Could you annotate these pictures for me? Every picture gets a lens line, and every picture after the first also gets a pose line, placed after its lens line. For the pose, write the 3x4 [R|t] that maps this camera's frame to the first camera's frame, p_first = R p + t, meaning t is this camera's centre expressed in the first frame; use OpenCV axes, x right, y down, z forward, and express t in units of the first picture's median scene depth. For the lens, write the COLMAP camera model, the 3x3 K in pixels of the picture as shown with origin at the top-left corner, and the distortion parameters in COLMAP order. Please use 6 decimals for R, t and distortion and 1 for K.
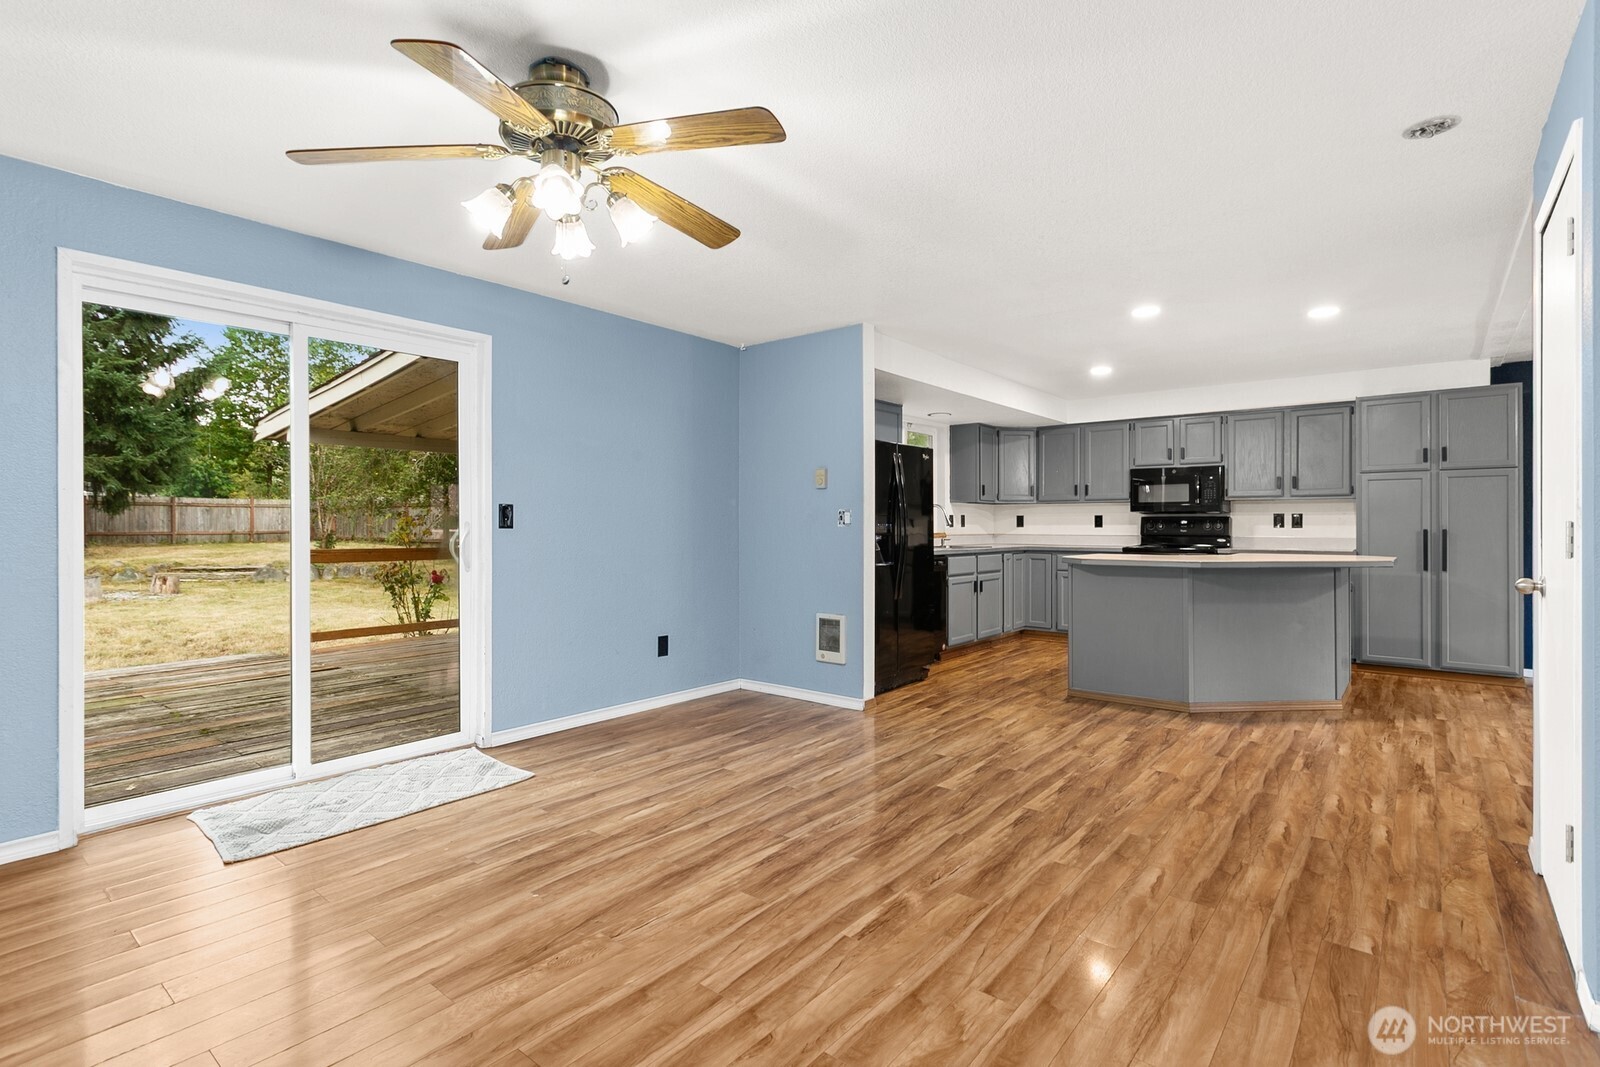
lens RADIAL K [[764.1, 0, 796.9], [0, 764.1, 522.2], [0, 0, 1]] dist [0.000191, 0.002504]
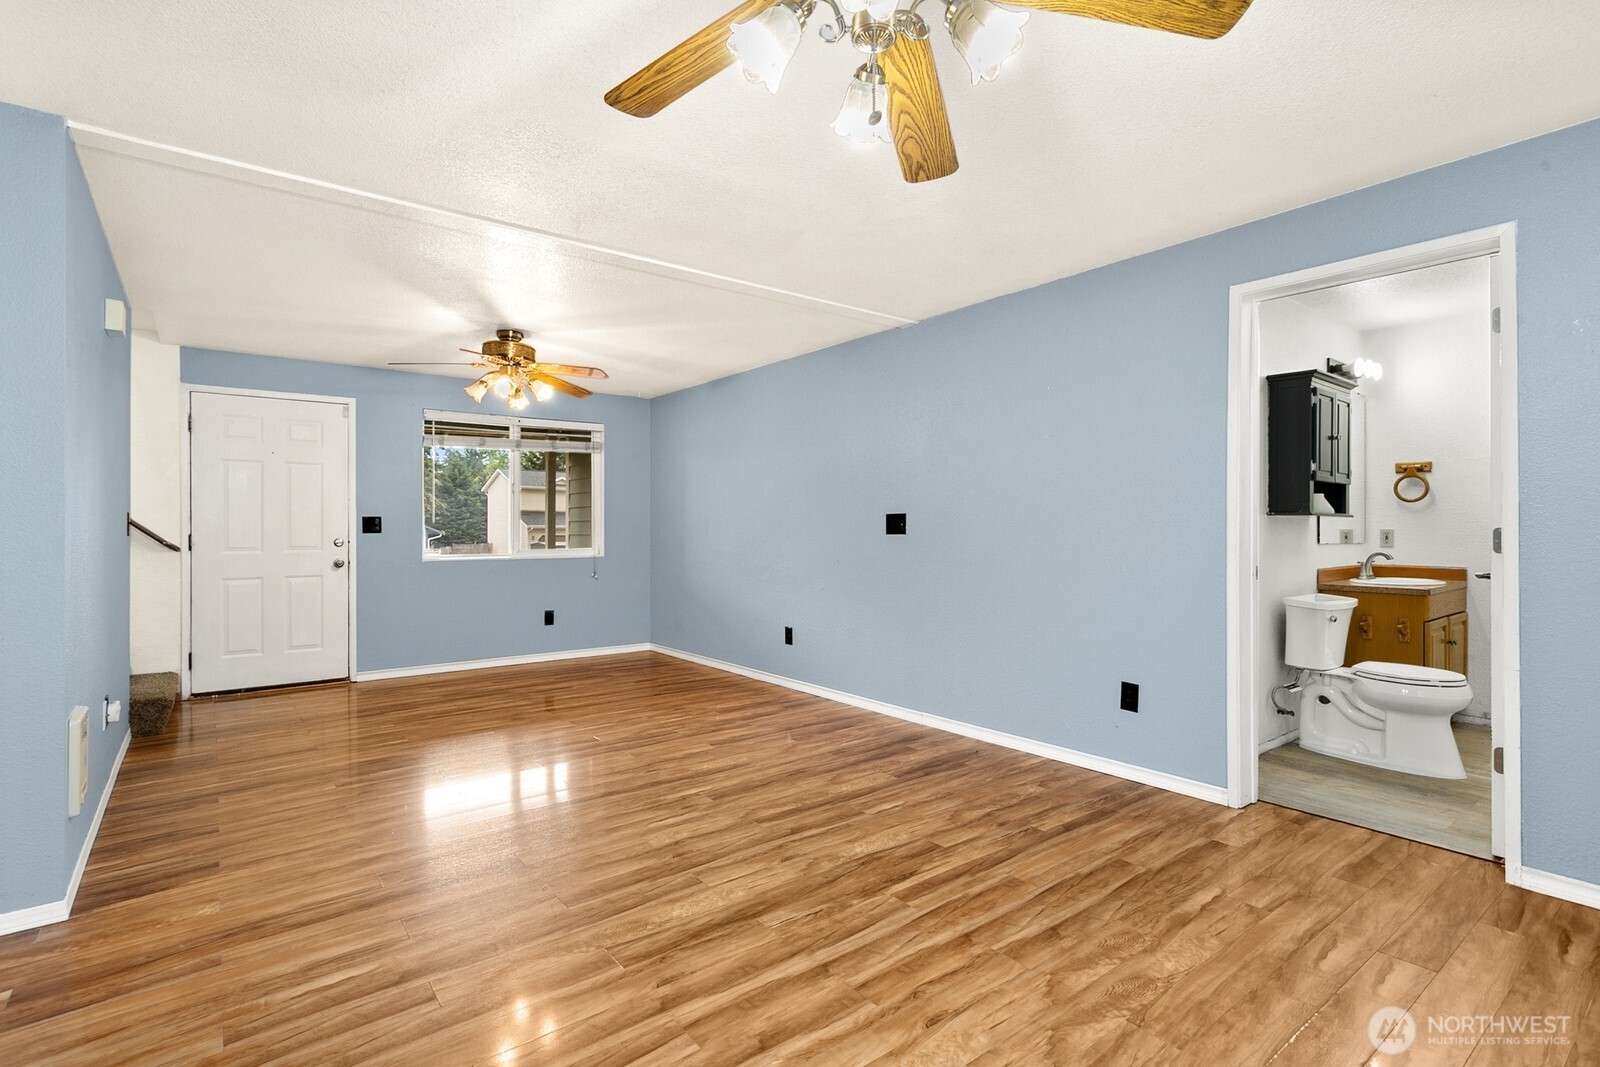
lens RADIAL K [[764.1, 0, 798.7], [0, 764.1, 537.8], [0, 0, 1]] dist [0.000191, 0.002504]
pose [[-0.976463, 0.000075, 0.215687, -0.223719], [0.001105, 0.999989, 0.004658, 0.001424], [-0.215684, 0.004787, -0.976452, 0.955789]]
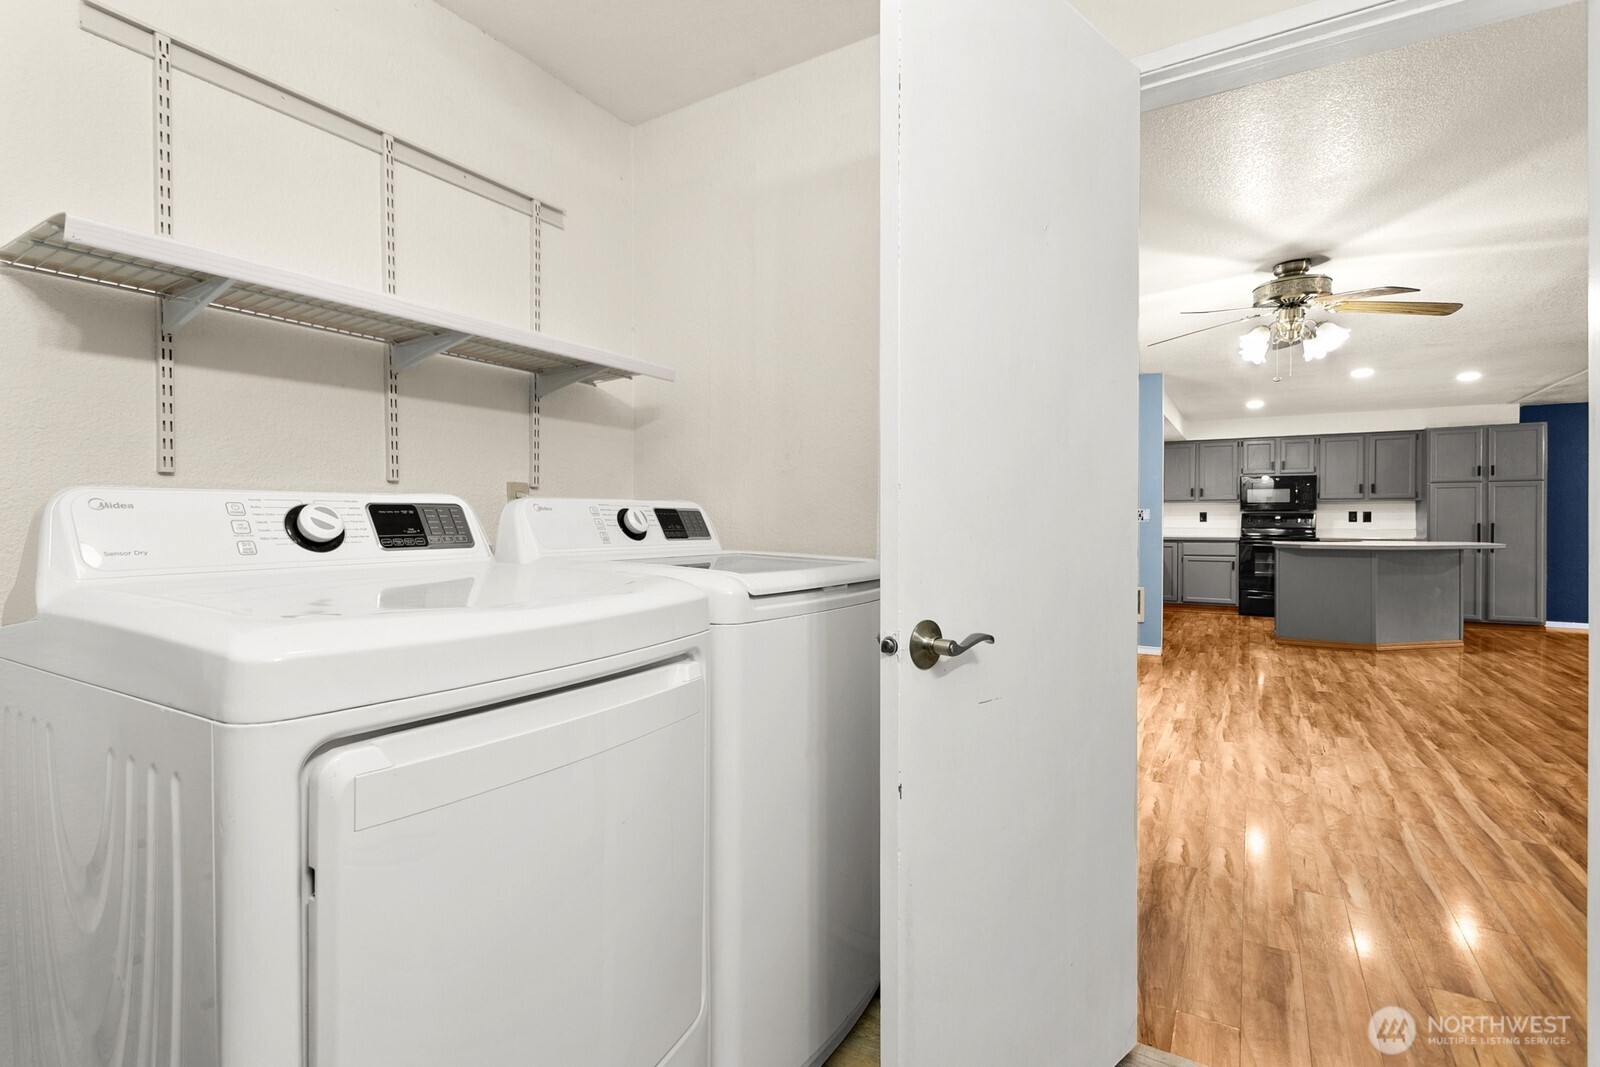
lens RADIAL K [[764.1, 0, 791.2], [0, 764.1, 525.8], [0, 0, 1]] dist [0.000191, 0.002504]
pose [[0.988820, -0.000133, 0.149113, -0.991767], [-0.002014, 0.999896, 0.014251, -0.005962], [-0.149099, -0.014392, 0.988718, -0.323379]]
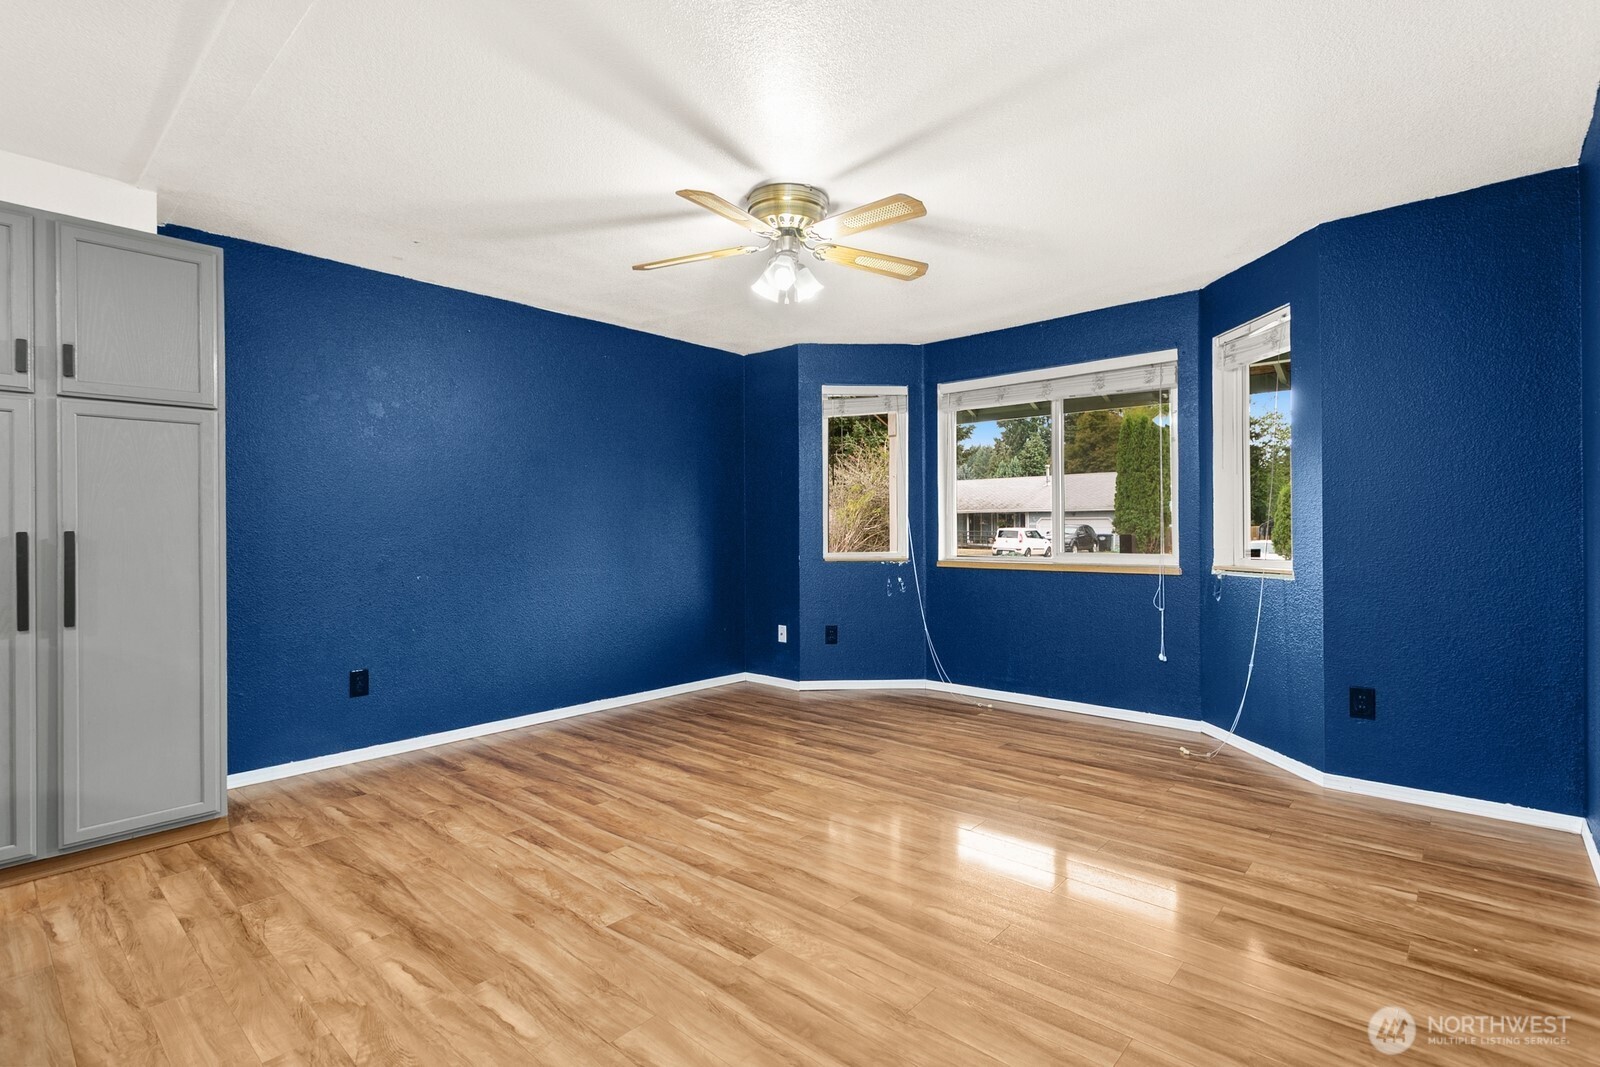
lens RADIAL K [[764.1, 0, 809.7], [0, 764.1, 525.2], [0, 0, 1]] dist [0.000191, 0.002504]
pose [[0.030998, 0.003234, 0.999514, 0.635431], [0.002709, 0.999991, -0.003319, 0.012082], [-0.999516, 0.002811, 0.030989, 0.849486]]
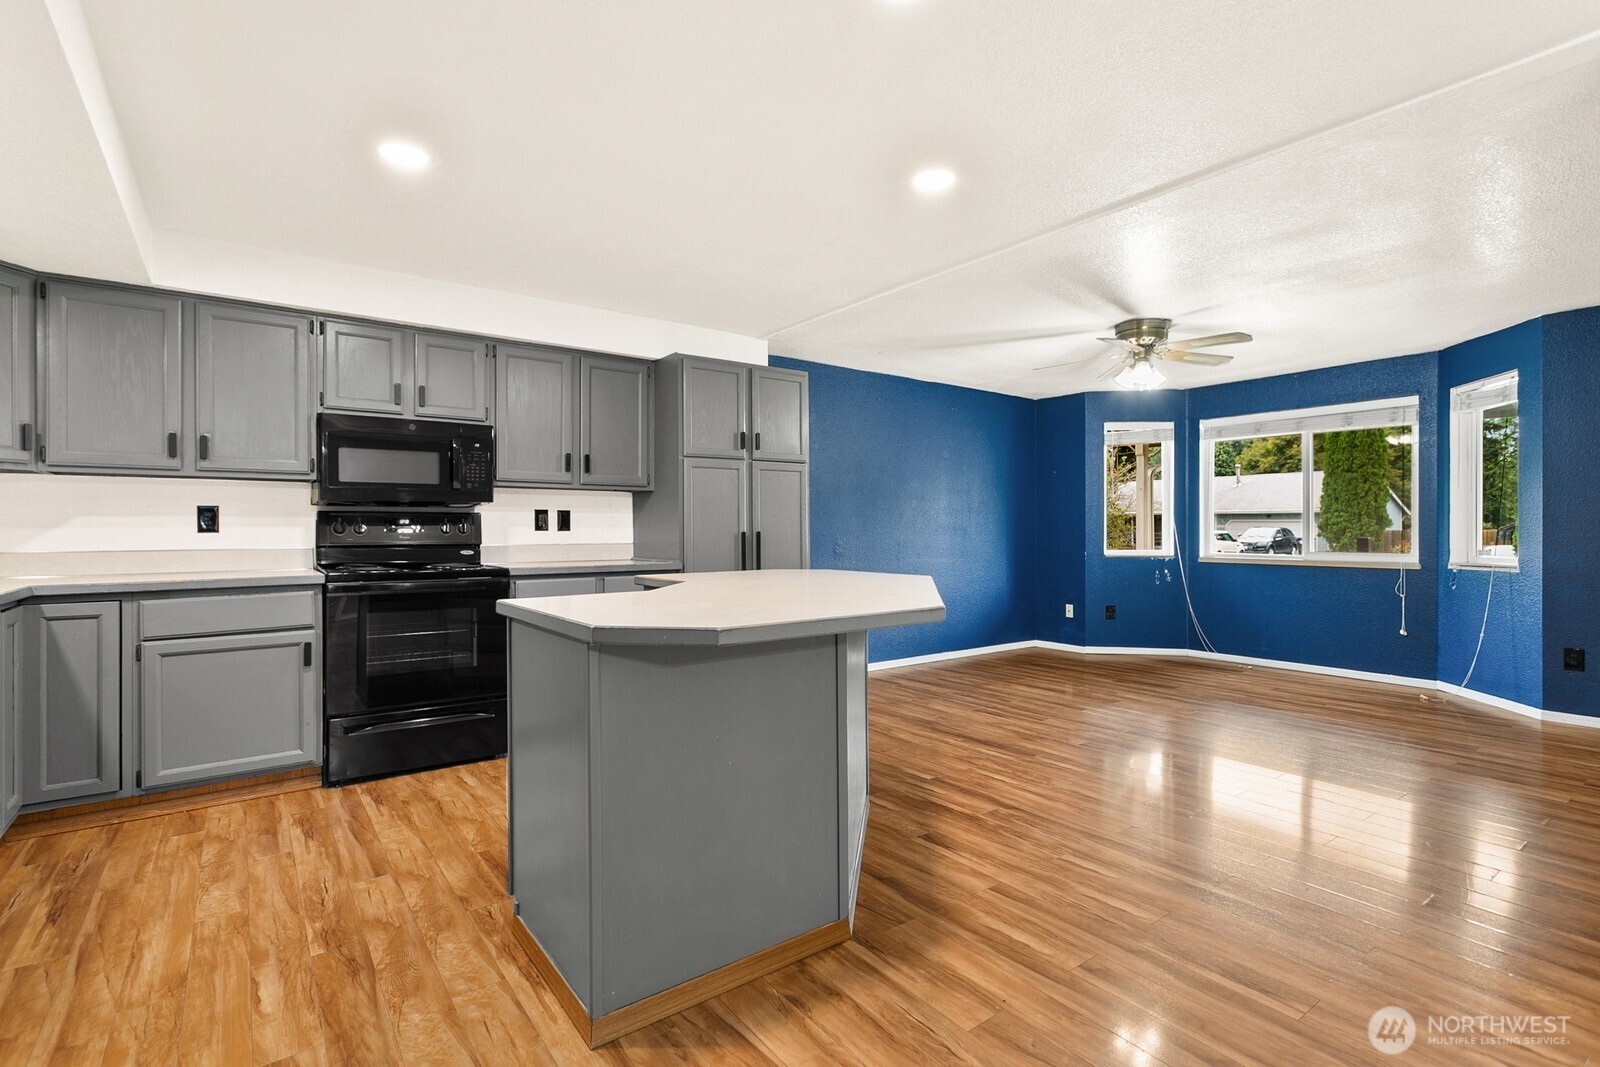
lens RADIAL K [[764.1, 0, 797.1], [0, 764.1, 528.2], [0, 0, 1]] dist [0.000191, 0.002504]
pose [[0.238839, -0.000054, 0.971059, 0.068999], [-0.003443, 0.999994, 0.000903, 0.006588], [-0.971053, -0.003558, 0.238837, 1.147170]]
